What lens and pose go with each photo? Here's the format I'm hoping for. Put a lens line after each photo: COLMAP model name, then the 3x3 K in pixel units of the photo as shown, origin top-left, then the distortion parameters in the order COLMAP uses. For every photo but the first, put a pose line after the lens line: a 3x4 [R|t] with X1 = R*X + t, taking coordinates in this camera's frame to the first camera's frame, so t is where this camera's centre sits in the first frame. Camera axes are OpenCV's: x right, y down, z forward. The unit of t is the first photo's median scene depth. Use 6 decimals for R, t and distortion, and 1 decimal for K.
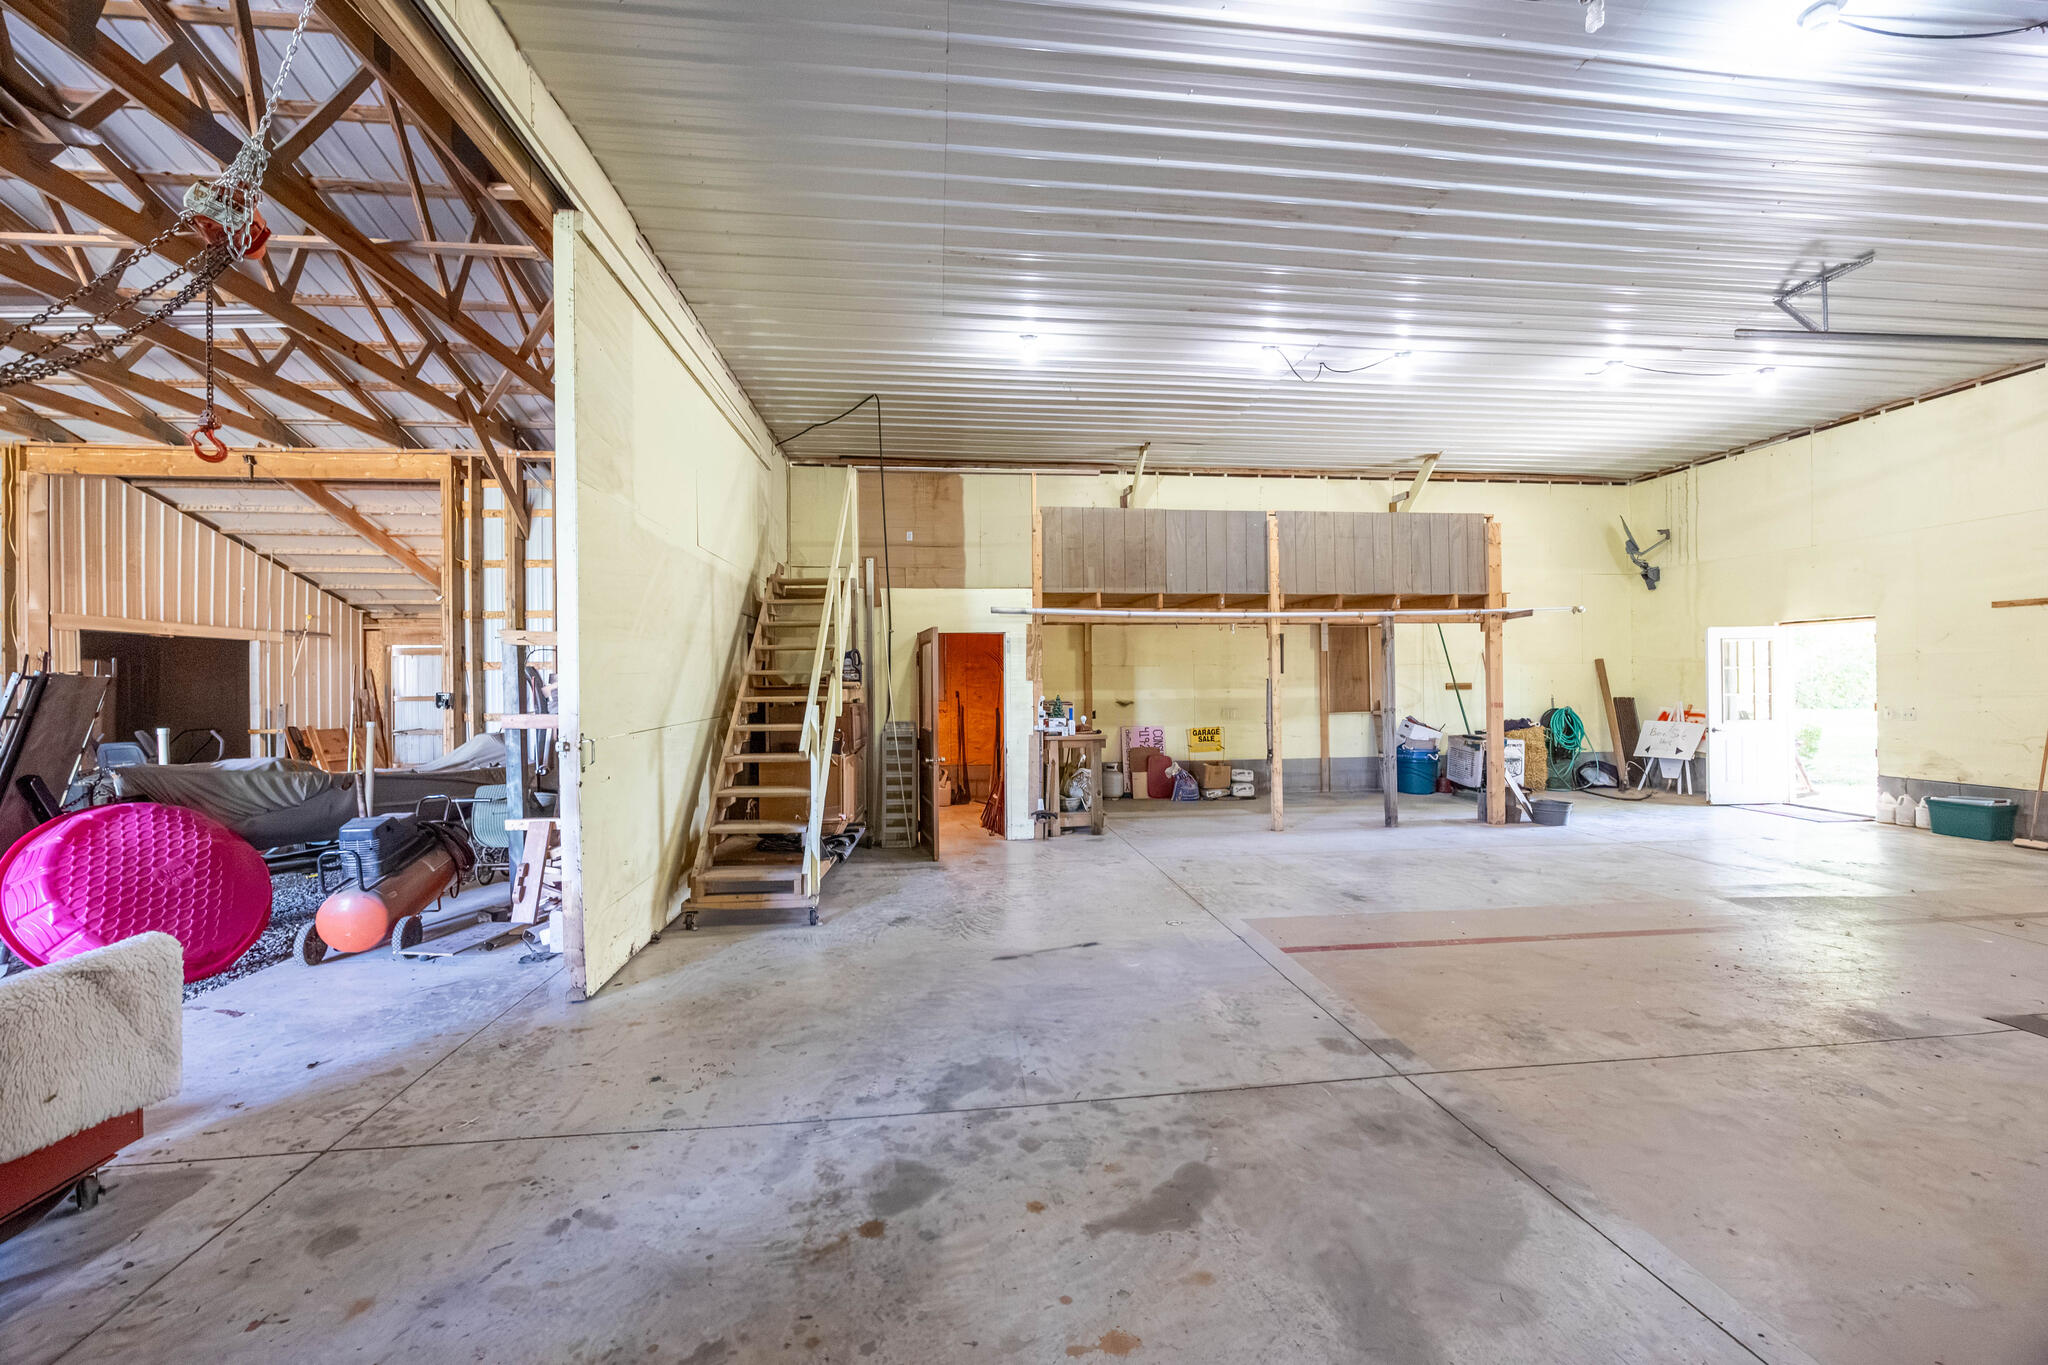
lens RADIAL K [[803.7, 0, 1021.3], [0, 803.7, 685.7], [0, 0, 1]] dist [-0.004339, 0.000042]
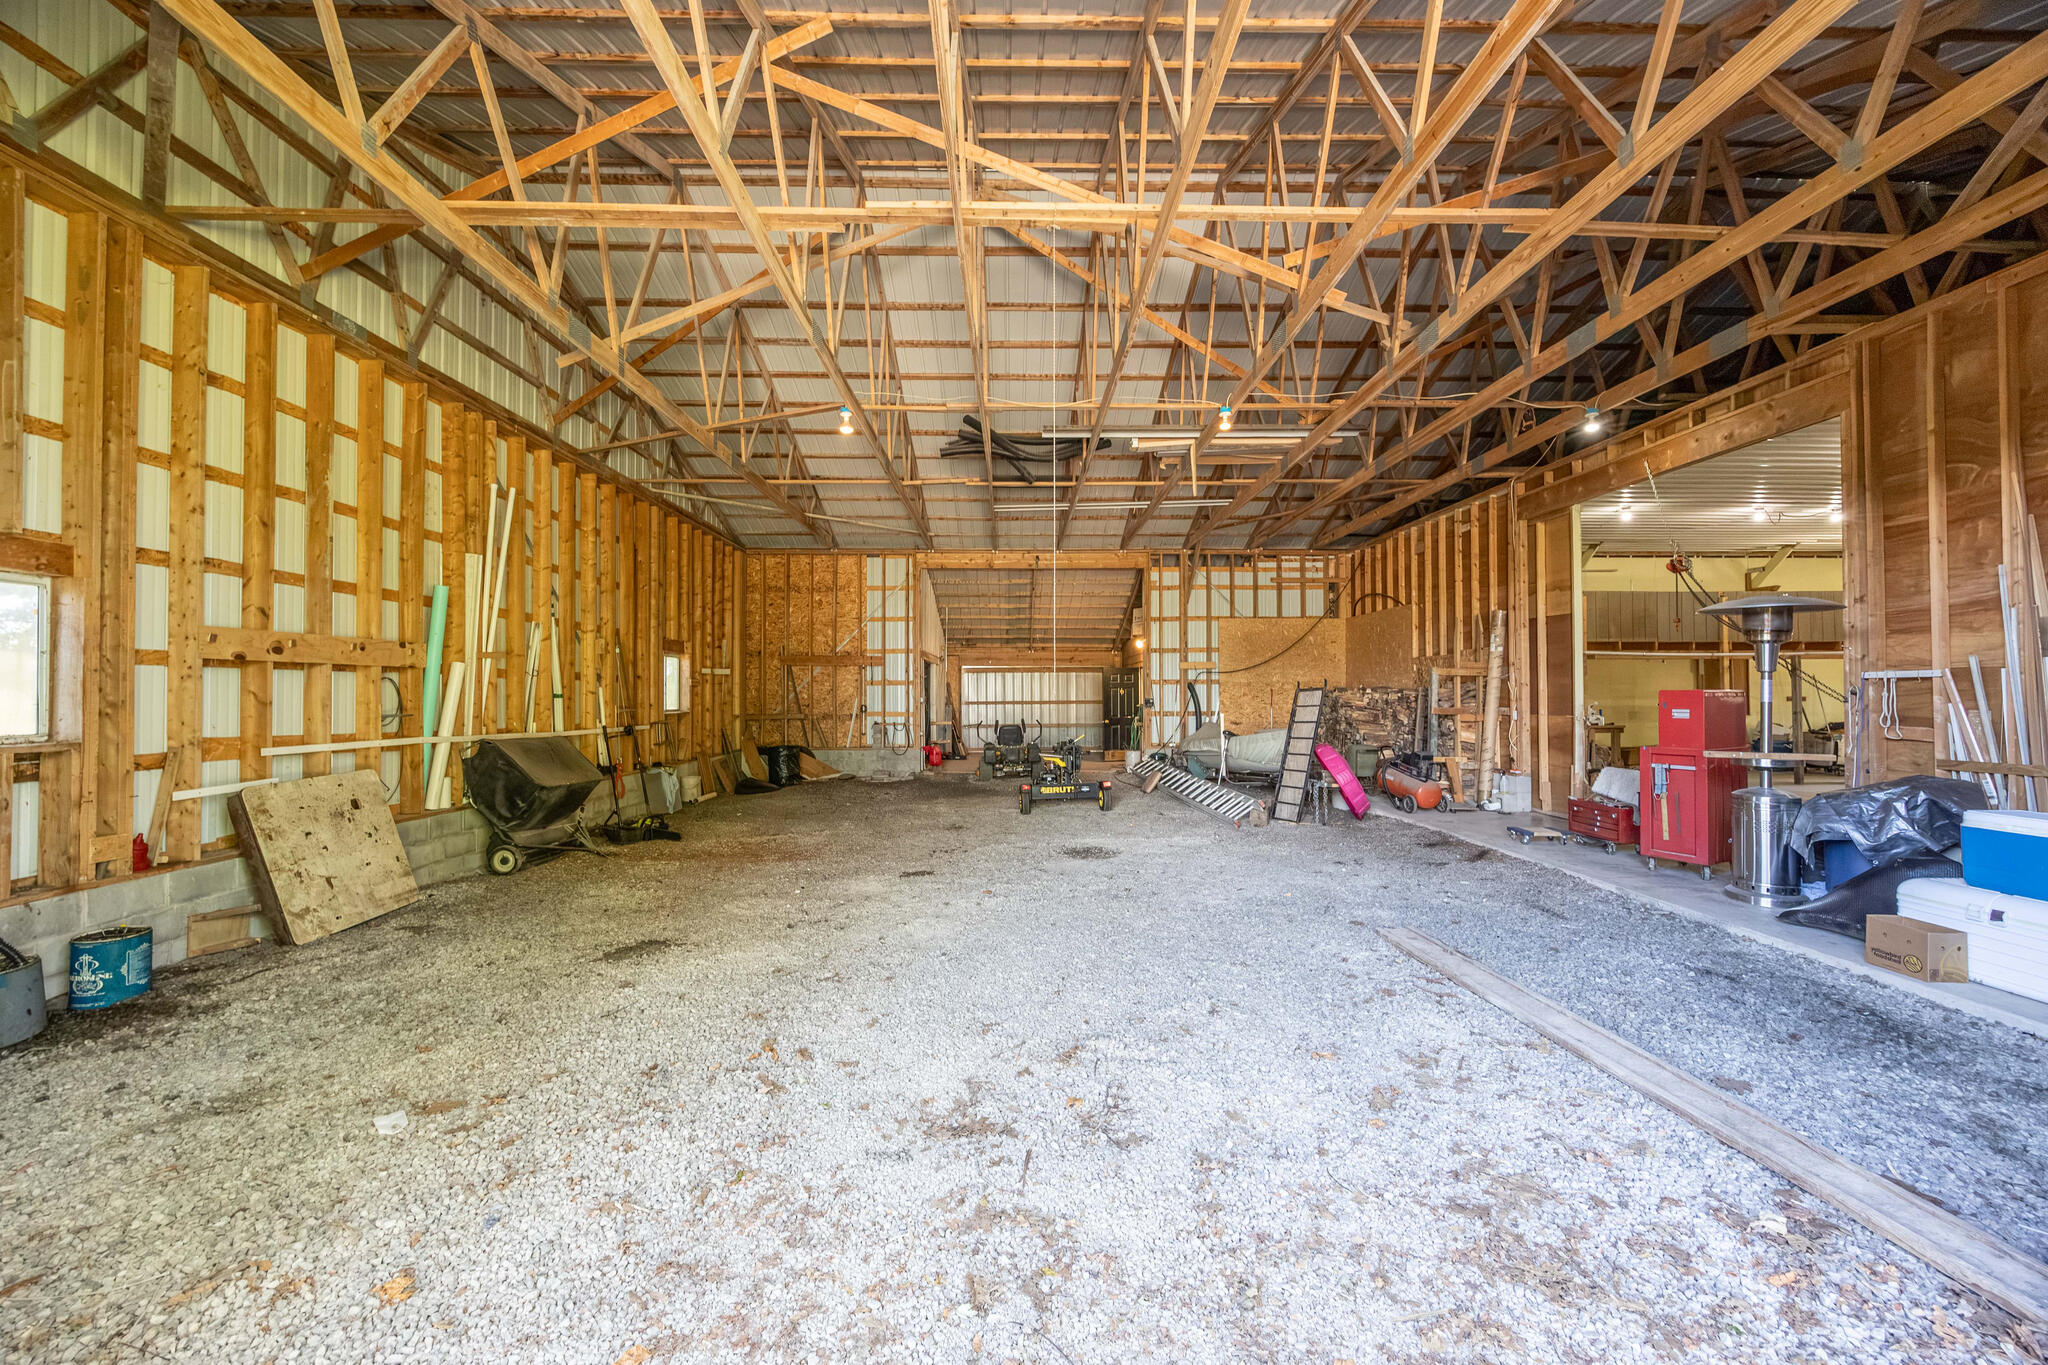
lens RADIAL K [[803.7, 0, 1021.3], [0, 803.7, 685.7], [0, 0, 1]] dist [-0.004339, 0.000042]
pose [[0.994694, 0.000616, -0.102877, -1.119990], [-0.001531, 0.999960, -0.008823, -0.002523], [0.102868, 0.008934, 0.994655, -0.957218]]
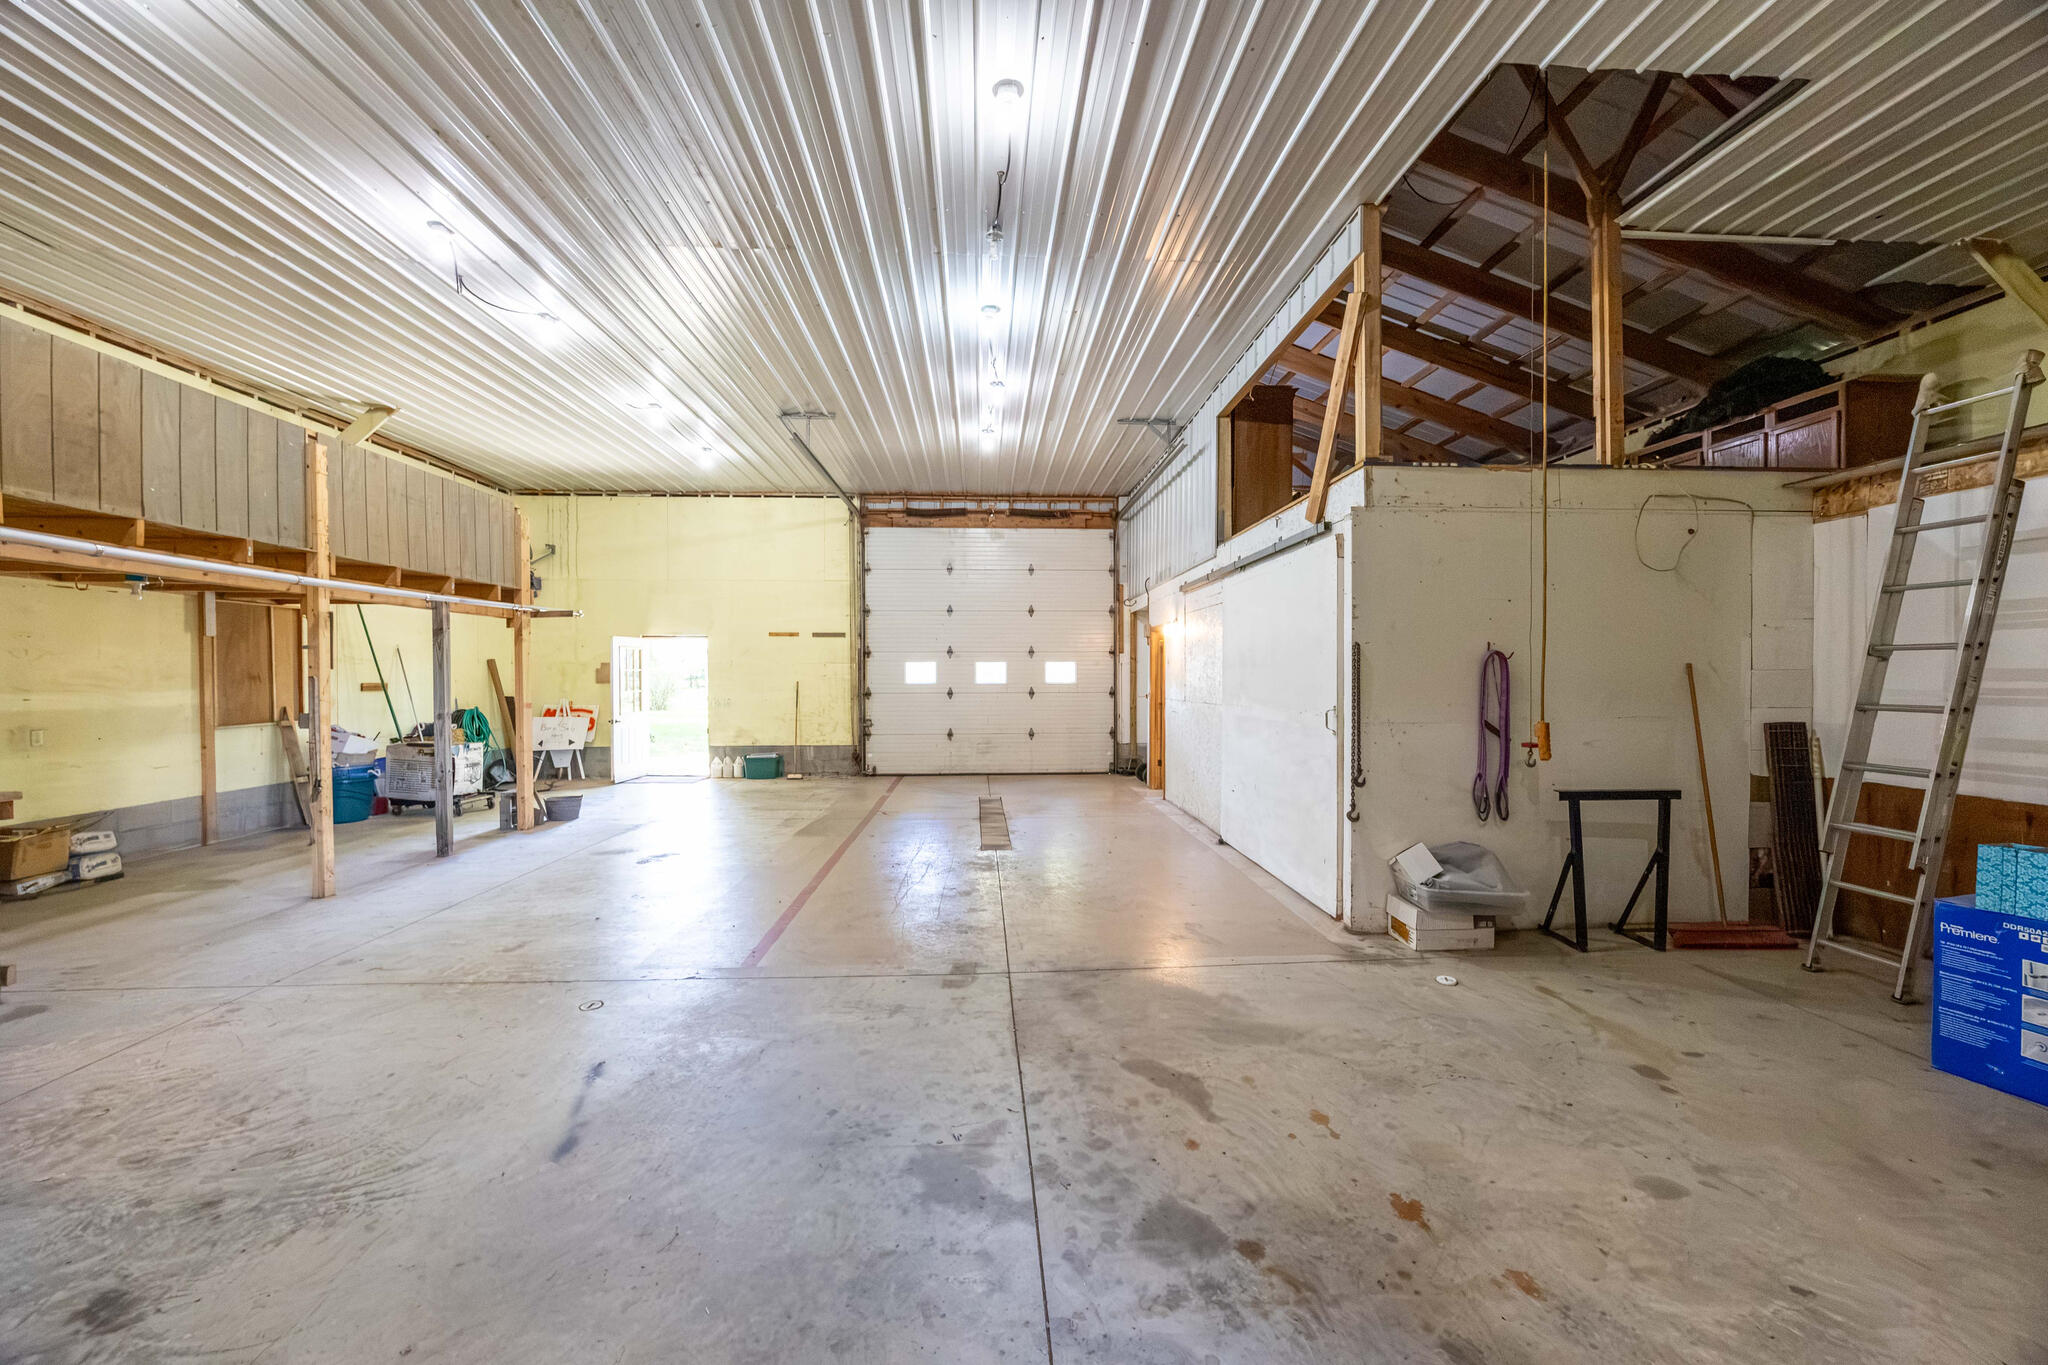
lens RADIAL K [[803.7, 0, 1021.3], [0, 803.7, 685.7], [0, 0, 1]] dist [-0.004339, 0.000042]
pose [[0.023124, -0.004105, 0.999724, -0.394685], [0.005340, 0.999978, 0.003983, -0.000359], [-0.999718, 0.005247, 0.023145, 0.430049]]
